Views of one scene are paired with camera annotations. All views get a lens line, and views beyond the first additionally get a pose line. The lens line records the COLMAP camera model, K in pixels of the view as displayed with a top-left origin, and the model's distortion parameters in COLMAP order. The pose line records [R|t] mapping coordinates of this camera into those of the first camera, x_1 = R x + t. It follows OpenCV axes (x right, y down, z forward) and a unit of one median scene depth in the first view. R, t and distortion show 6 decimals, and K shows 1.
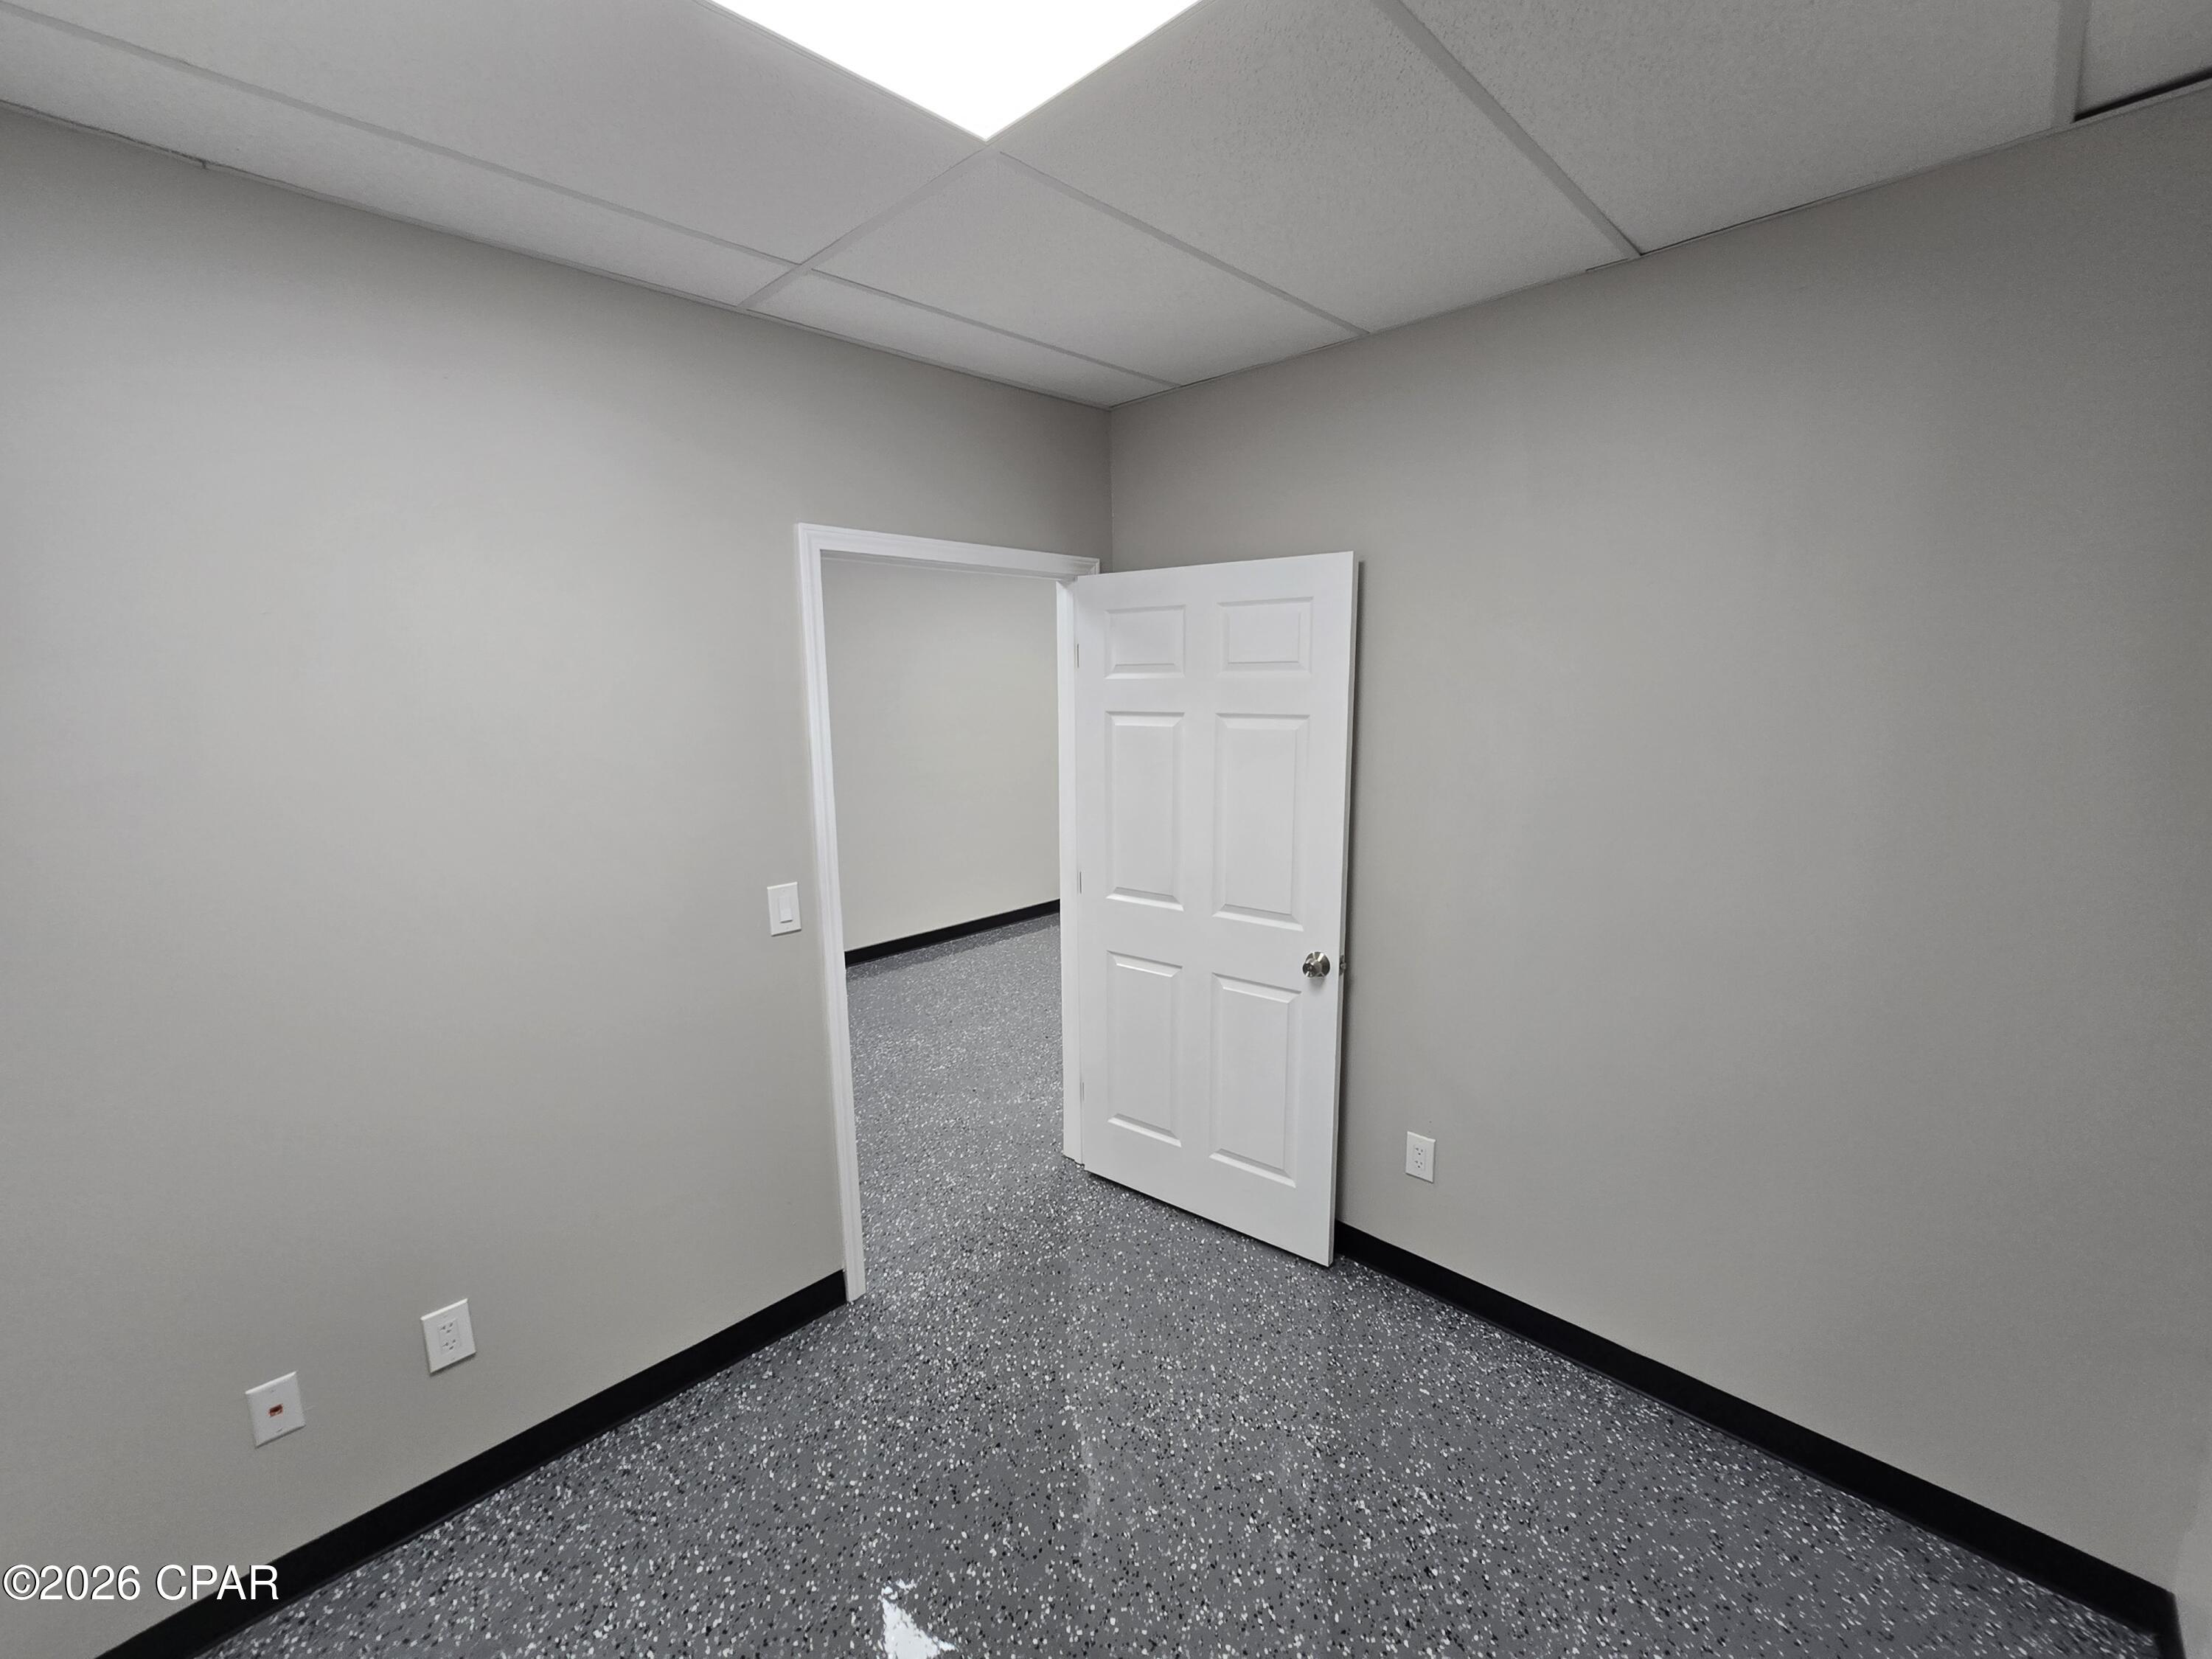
lens RADIAL K [[897.2, 0, 1118.5], [0, 897.2, 826.8], [0, 0, 1]] dist [-0.003518, 0.000571]
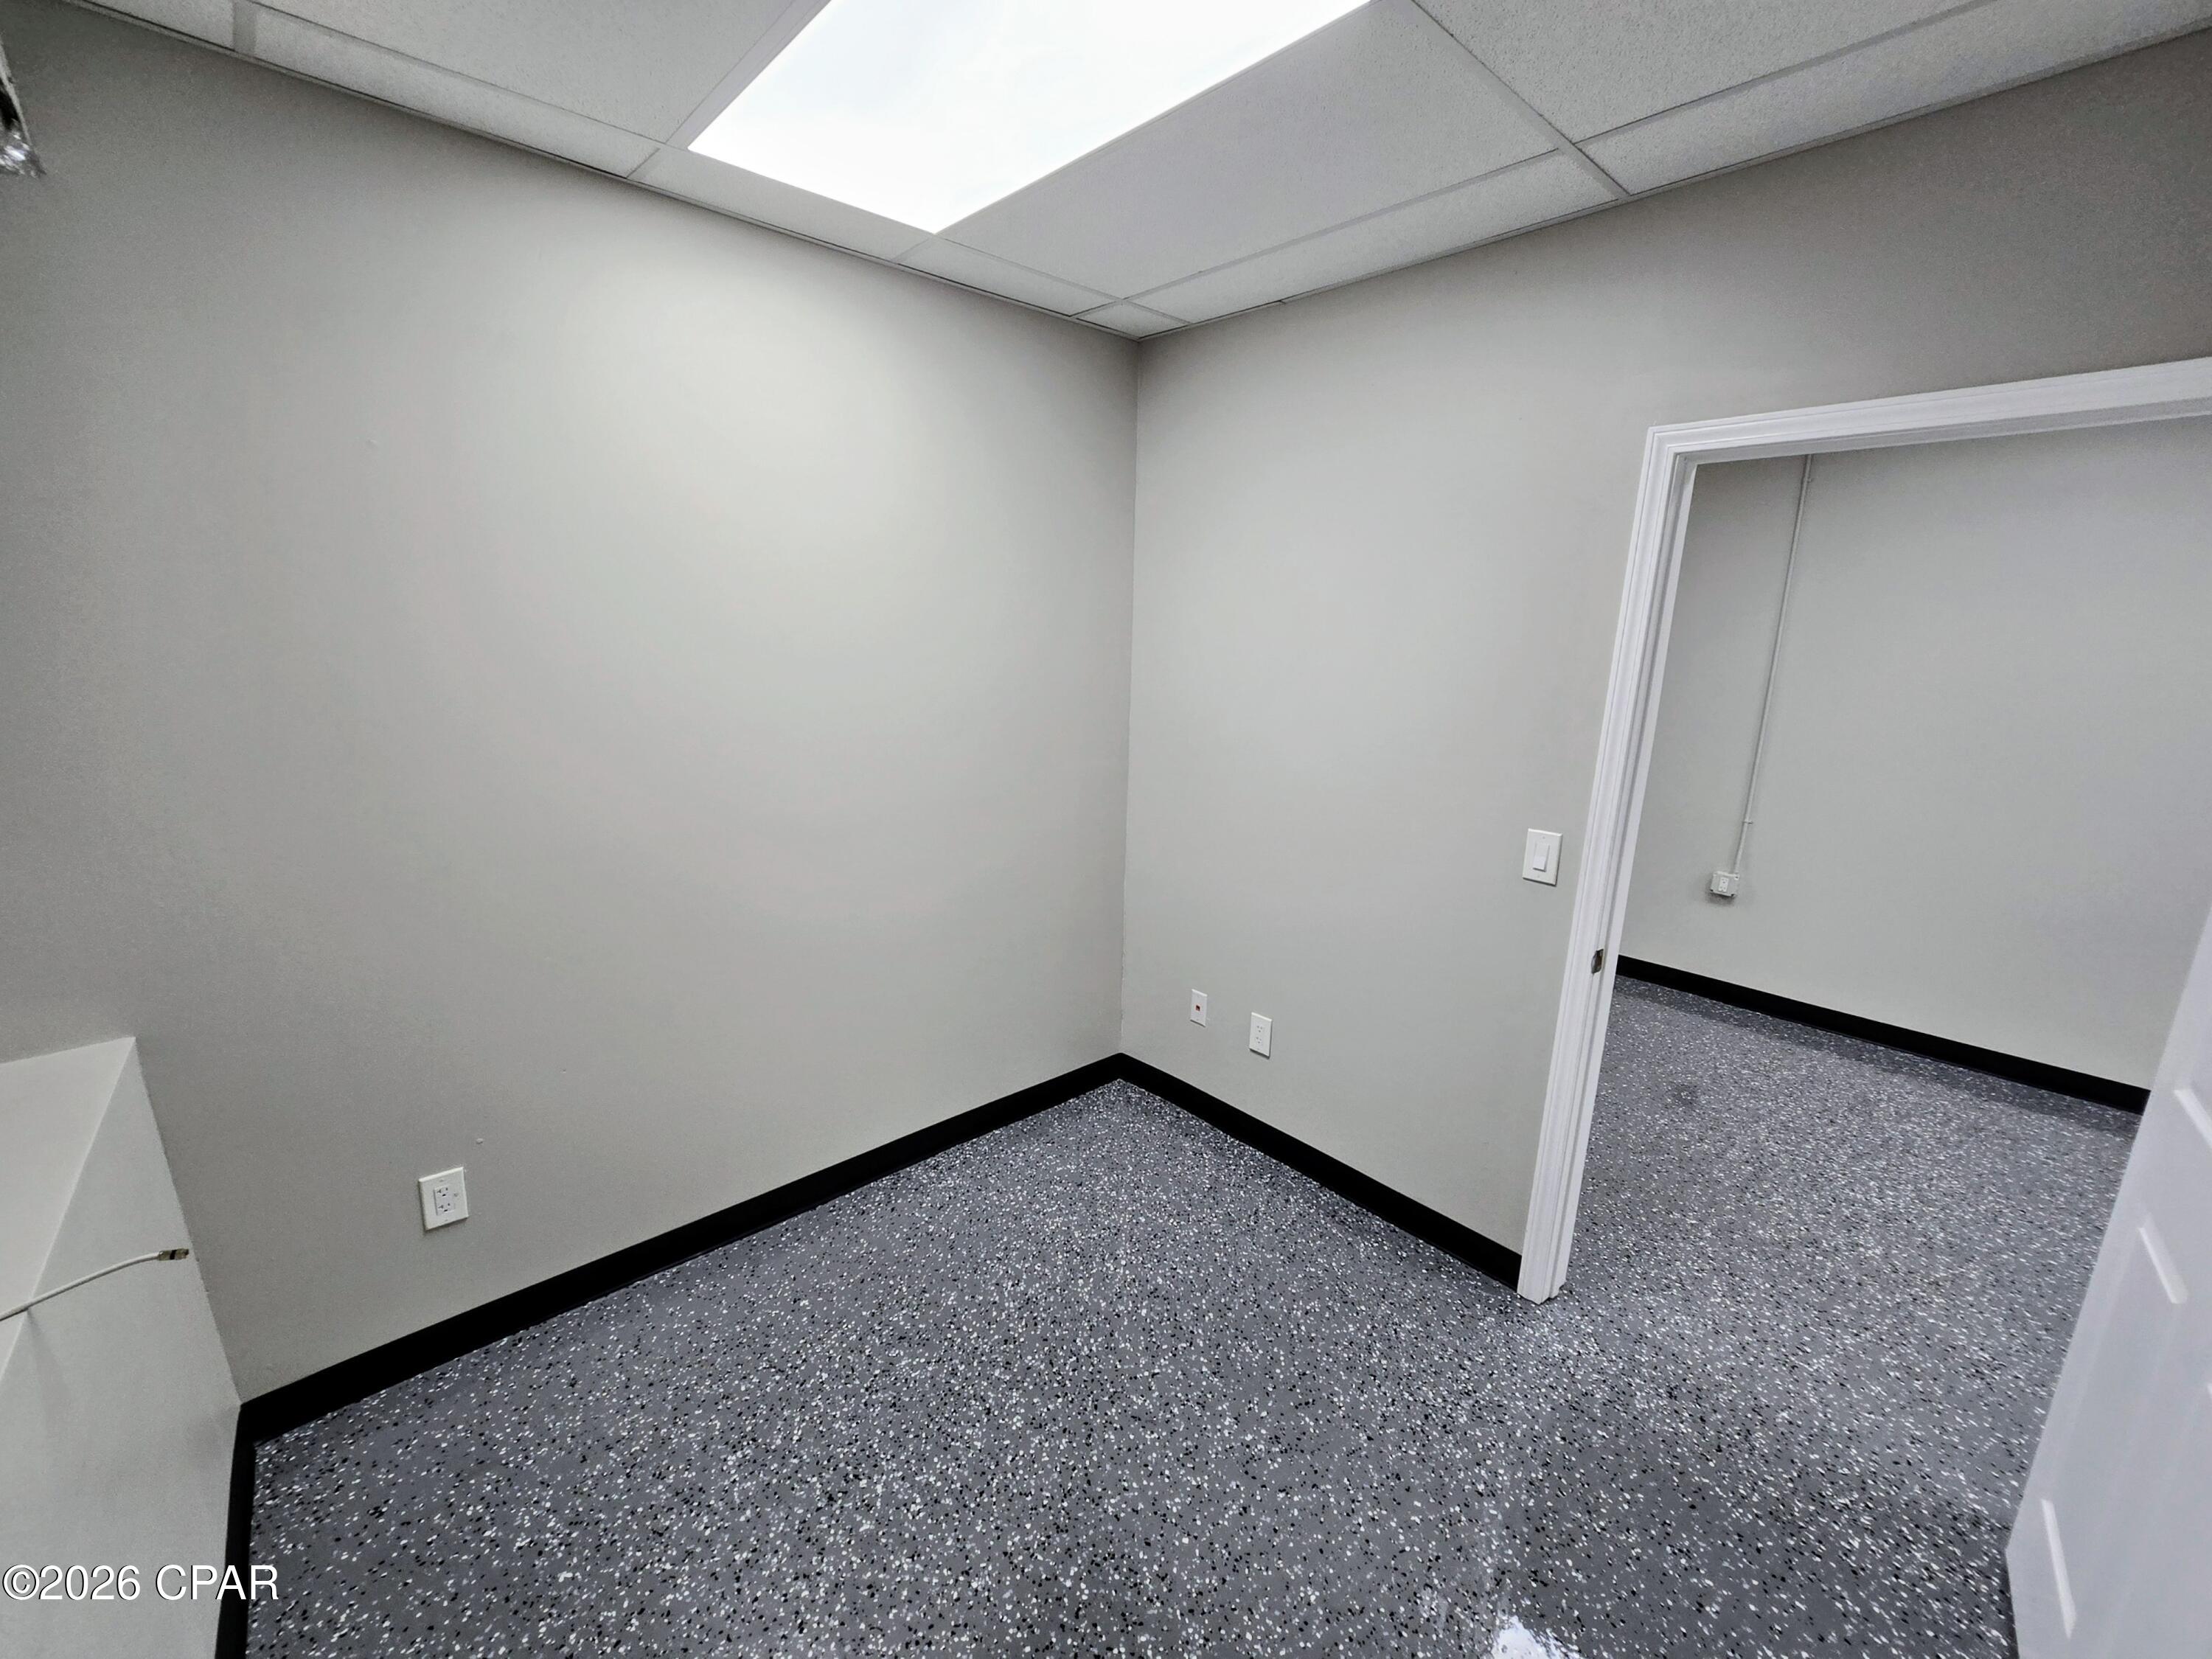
lens RADIAL K [[897.2, 0, 1094.9], [0, 897.2, 830.4], [0, 0, 1]] dist [-0.003518, 0.000571]
pose [[-0.052063, 0.236003, -0.970357, 0.620238], [-0.192535, 0.951072, 0.241643, -0.079717], [0.979908, 0.199409, -0.004077, 0.581886]]
